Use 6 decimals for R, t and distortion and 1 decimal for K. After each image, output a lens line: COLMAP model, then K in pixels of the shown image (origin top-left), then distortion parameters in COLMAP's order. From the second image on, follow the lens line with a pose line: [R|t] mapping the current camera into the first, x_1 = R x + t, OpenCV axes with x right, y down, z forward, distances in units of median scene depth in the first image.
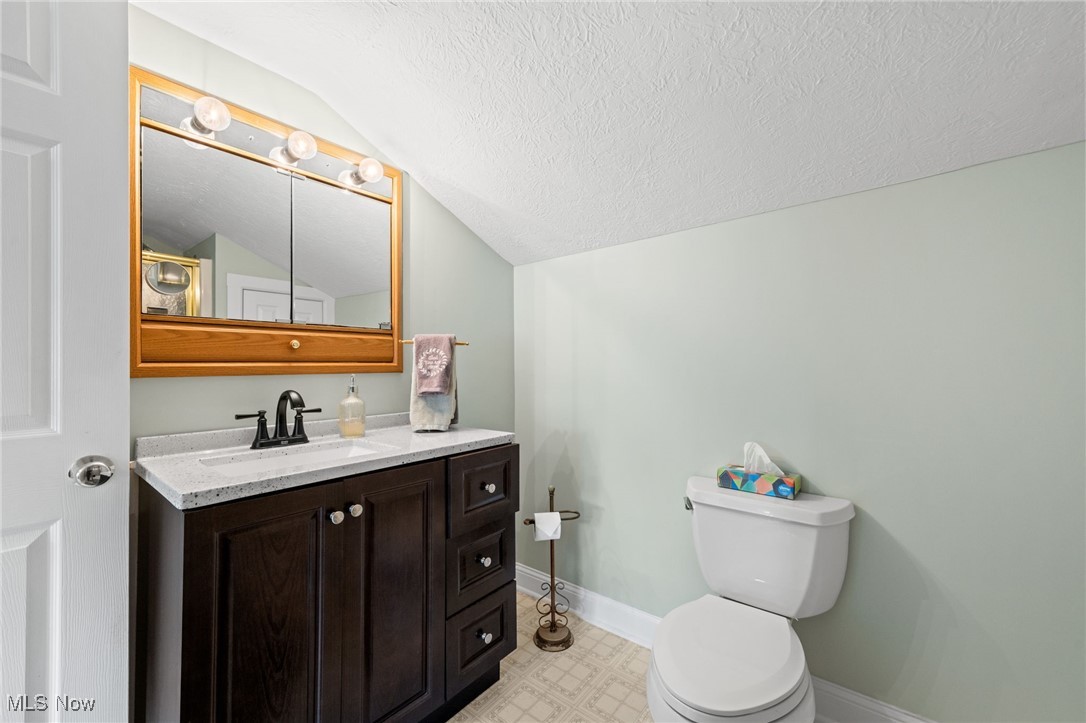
lens RADIAL K [[428.2, 0, 545.8], [0, 428.2, 359.5], [0, 0, 1]] dist [0.002114, 0.000156]
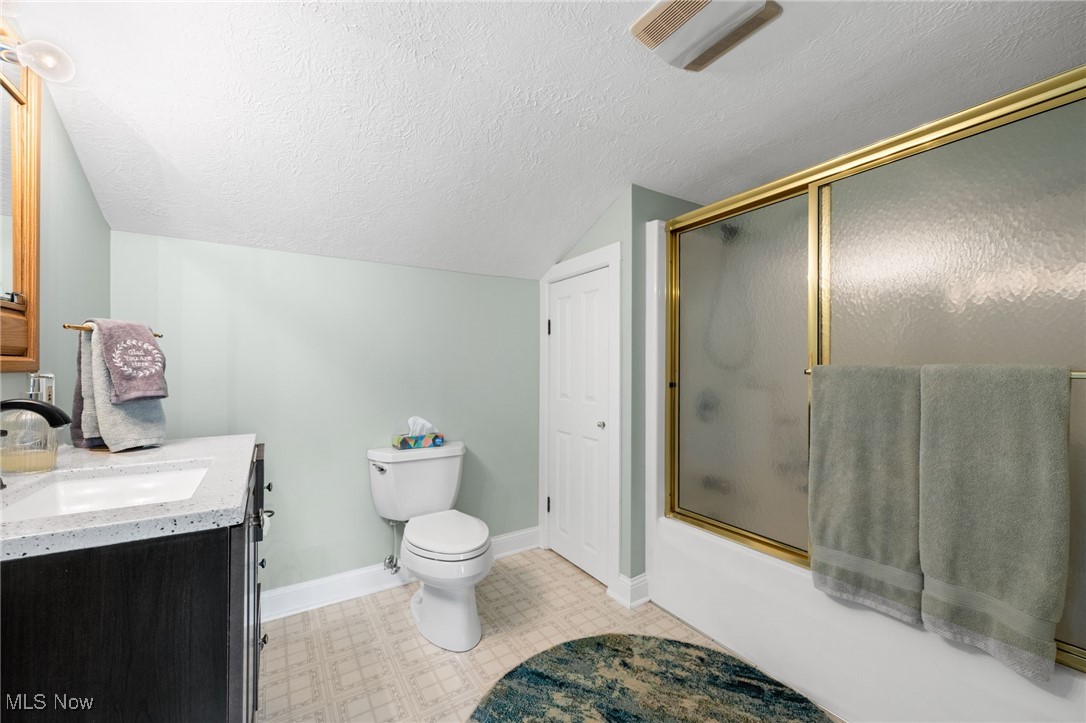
lens RADIAL K [[428.2, 0, 548.5], [0, 428.2, 367.9], [0, 0, 1]] dist [0.002114, 0.000156]
pose [[0.310464, 0.006864, 0.950560, -0.767970], [-0.014442, 0.999893, -0.002503, 0.015010], [-0.950475, -0.012951, 0.310530, 0.069157]]
